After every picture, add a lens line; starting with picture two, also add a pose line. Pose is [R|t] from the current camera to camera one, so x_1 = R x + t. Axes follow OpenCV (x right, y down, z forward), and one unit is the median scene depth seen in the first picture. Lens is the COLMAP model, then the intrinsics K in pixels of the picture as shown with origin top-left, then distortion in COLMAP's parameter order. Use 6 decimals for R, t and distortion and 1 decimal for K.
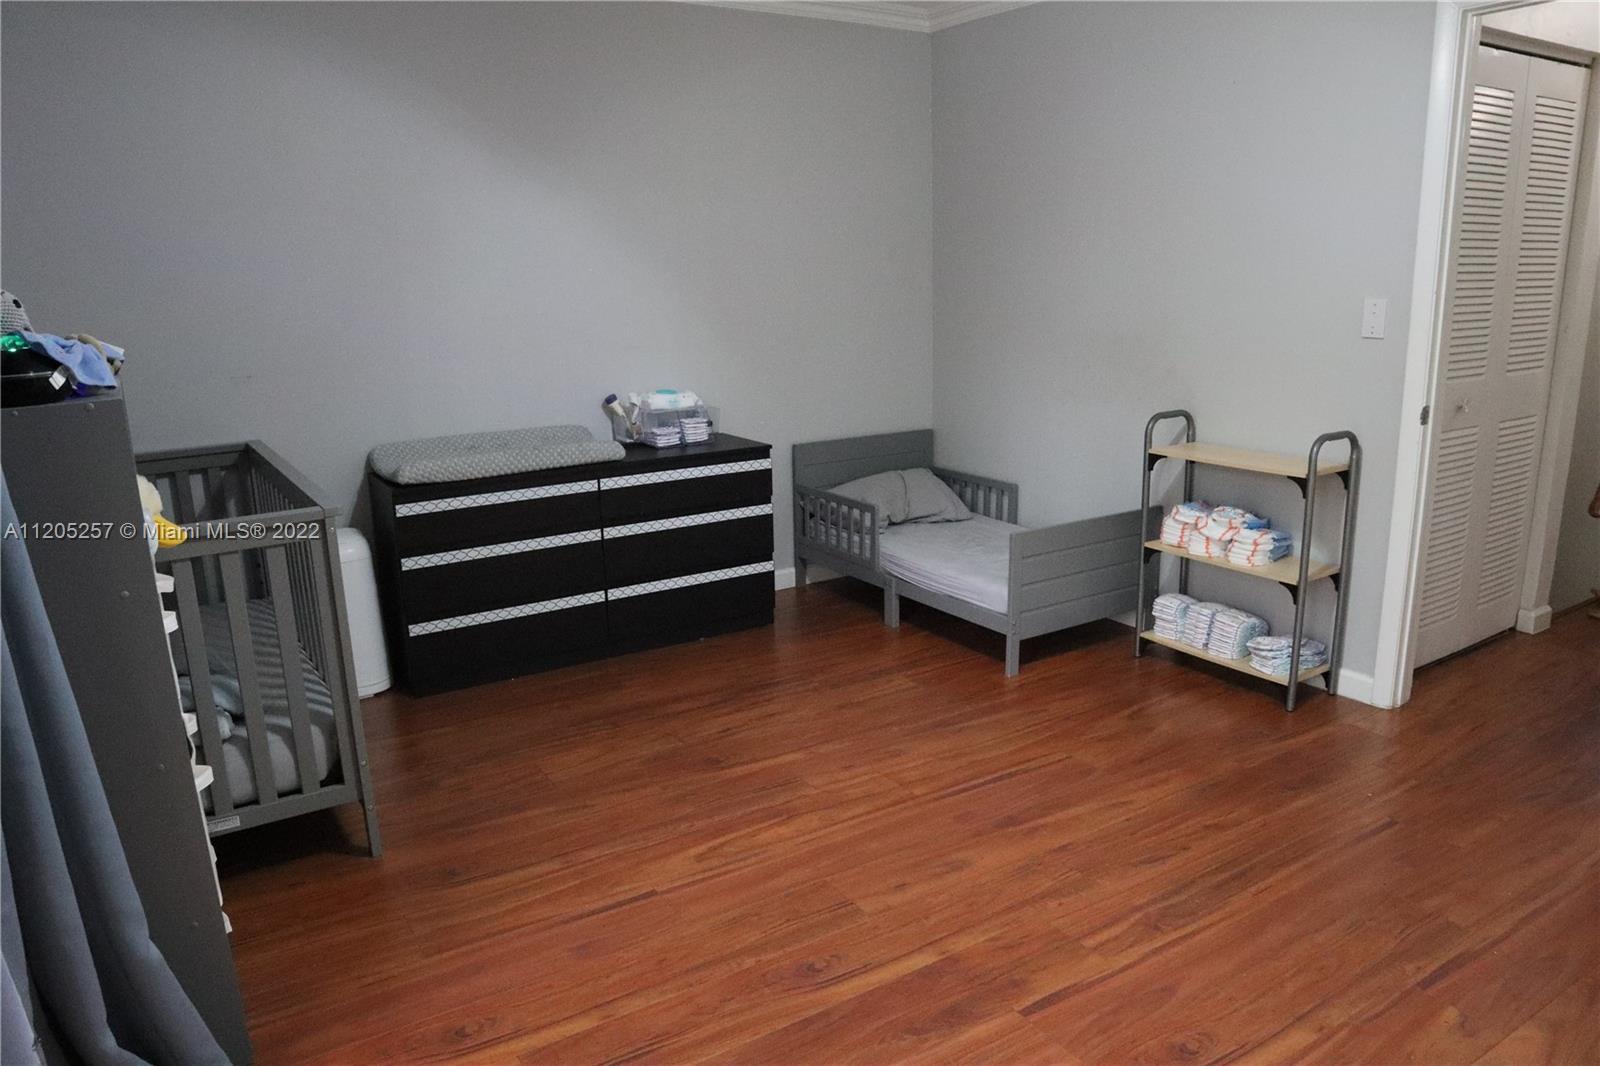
lens RADIAL K [[1110.9, 0, 806.8], [0, 1110.9, 539.8], [0, 0, 1]] dist [-0.127263, 0.088225]
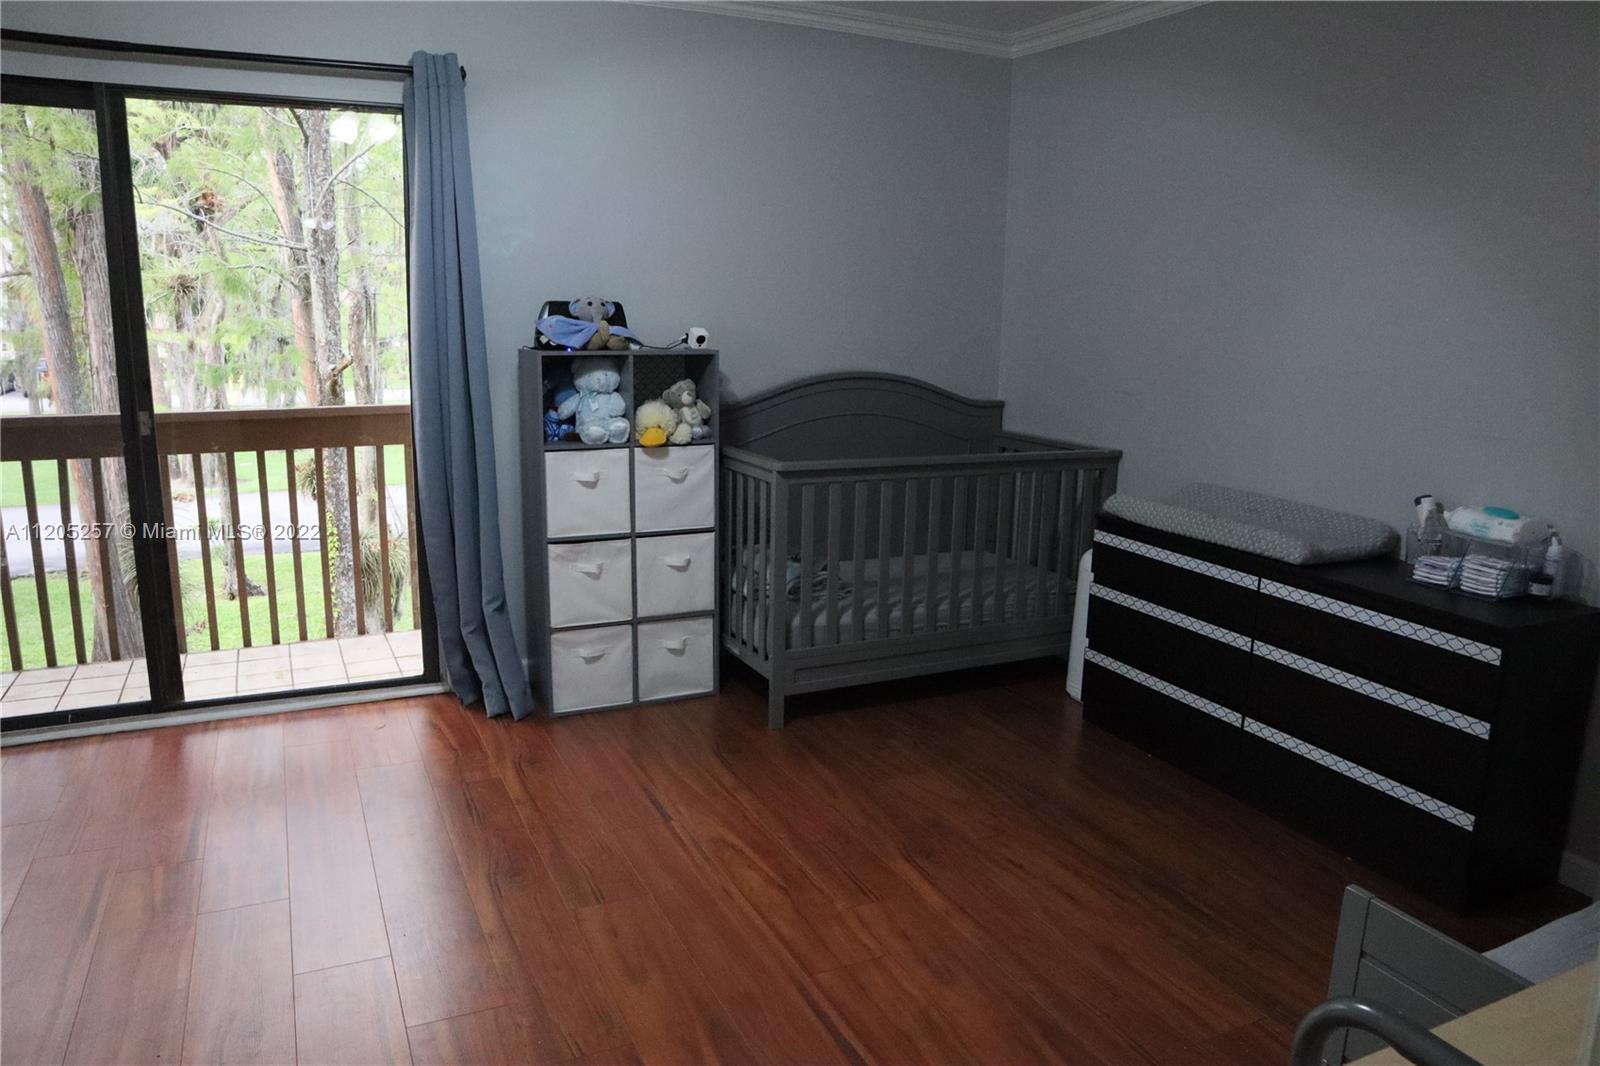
lens RADIAL K [[1110.9, 0, 806.8], [0, 1110.9, 539.8], [0, 0, 1]] dist [-0.127263, 0.088225]
pose [[-0.116366, 0.222265, -0.968017, 0.652448], [-0.263581, 0.932780, 0.245860, -0.203470], [0.957593, 0.283761, -0.049959, 0.793062]]
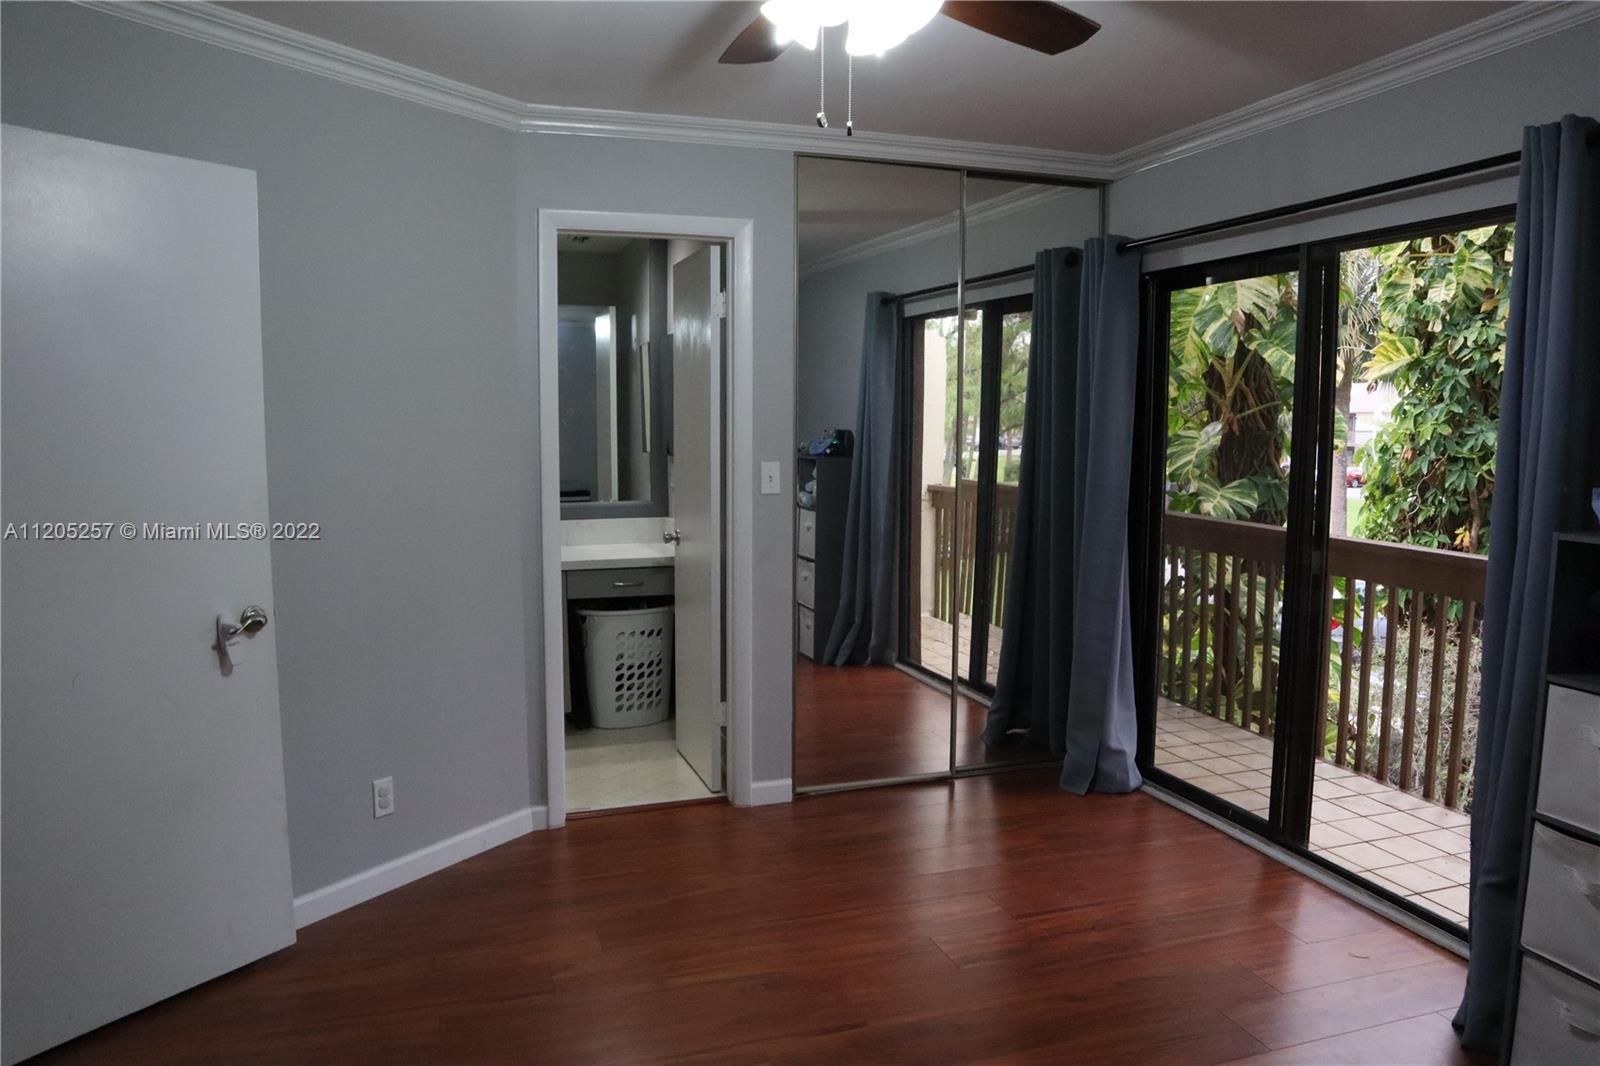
lens RADIAL K [[1110.9, 0, 806.8], [0, 1110.9, 539.8], [0, 0, 1]] dist [-0.127263, 0.088225]
pose [[-0.969593, -0.009866, 0.244523, -0.072974], [0.075216, 0.938809, 0.336126, -0.306308], [-0.232877, 0.344298, -0.909520, 1.174298]]
